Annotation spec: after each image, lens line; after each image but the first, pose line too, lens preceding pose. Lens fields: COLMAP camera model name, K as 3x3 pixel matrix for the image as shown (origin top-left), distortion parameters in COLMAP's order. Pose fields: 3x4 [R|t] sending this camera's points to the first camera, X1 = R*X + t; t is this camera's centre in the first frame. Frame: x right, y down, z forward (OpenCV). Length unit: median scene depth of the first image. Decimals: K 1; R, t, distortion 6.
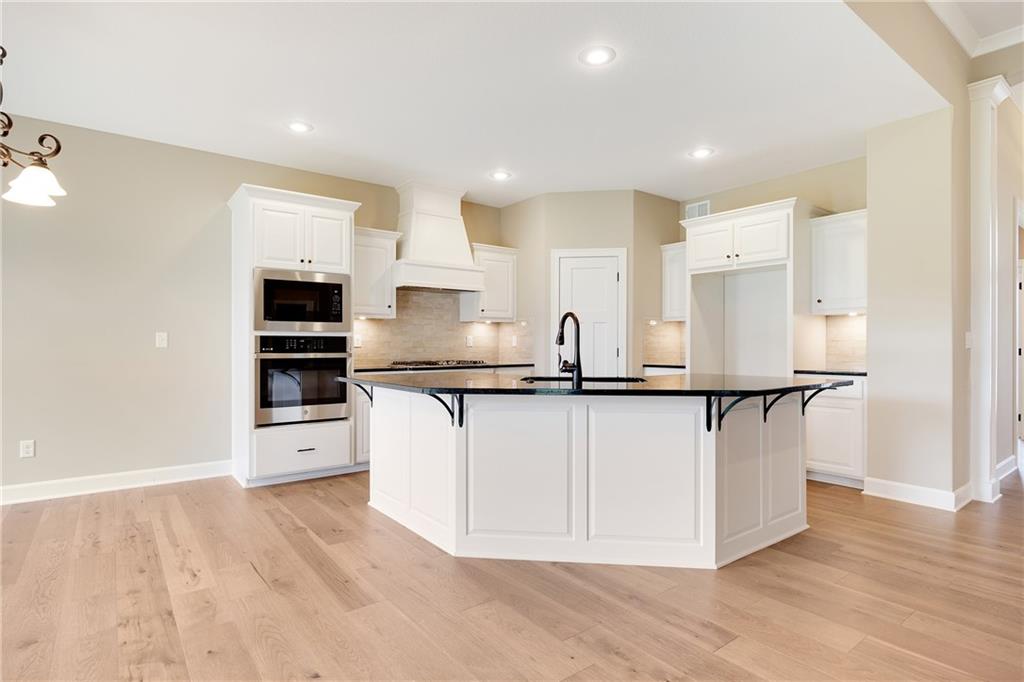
lens RADIAL K [[529.2, 0, 510.5], [0, 529.2, 349.0], [0, 0, 1]] dist [-0.007184, -0.000814]
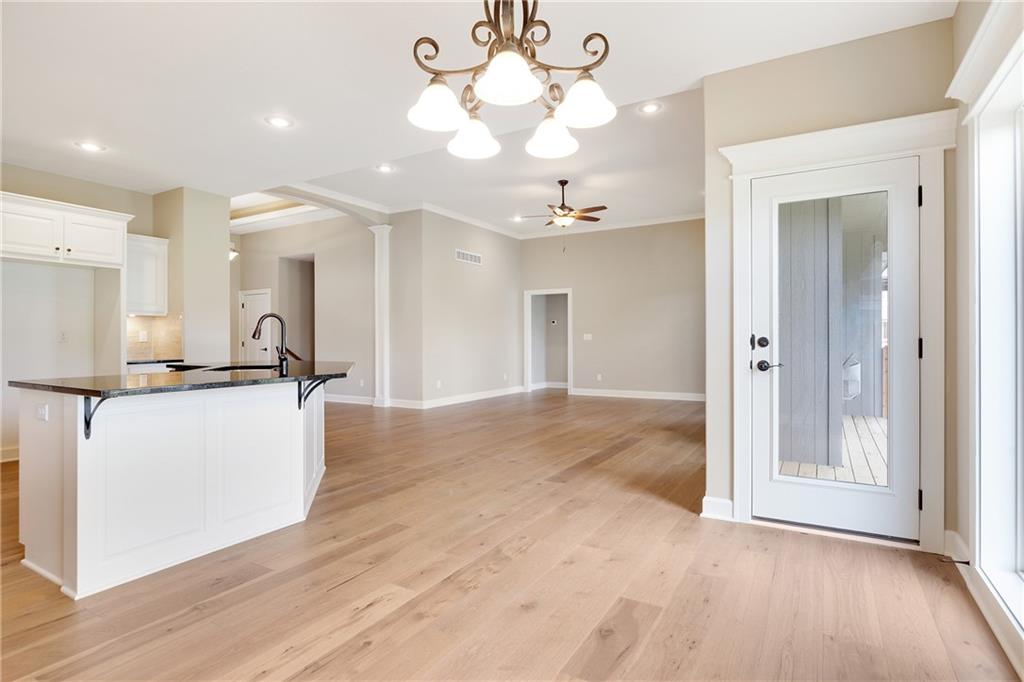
lens RADIAL K [[529.2, 0, 519.7], [0, 529.2, 339.4], [0, 0, 1]] dist [-0.007184, -0.000814]
pose [[-0.385686, -0.001811, 0.922628, -0.920977], [0.007965, 0.999954, 0.005293, -0.006940], [-0.922596, 0.009390, -0.385654, 0.678790]]
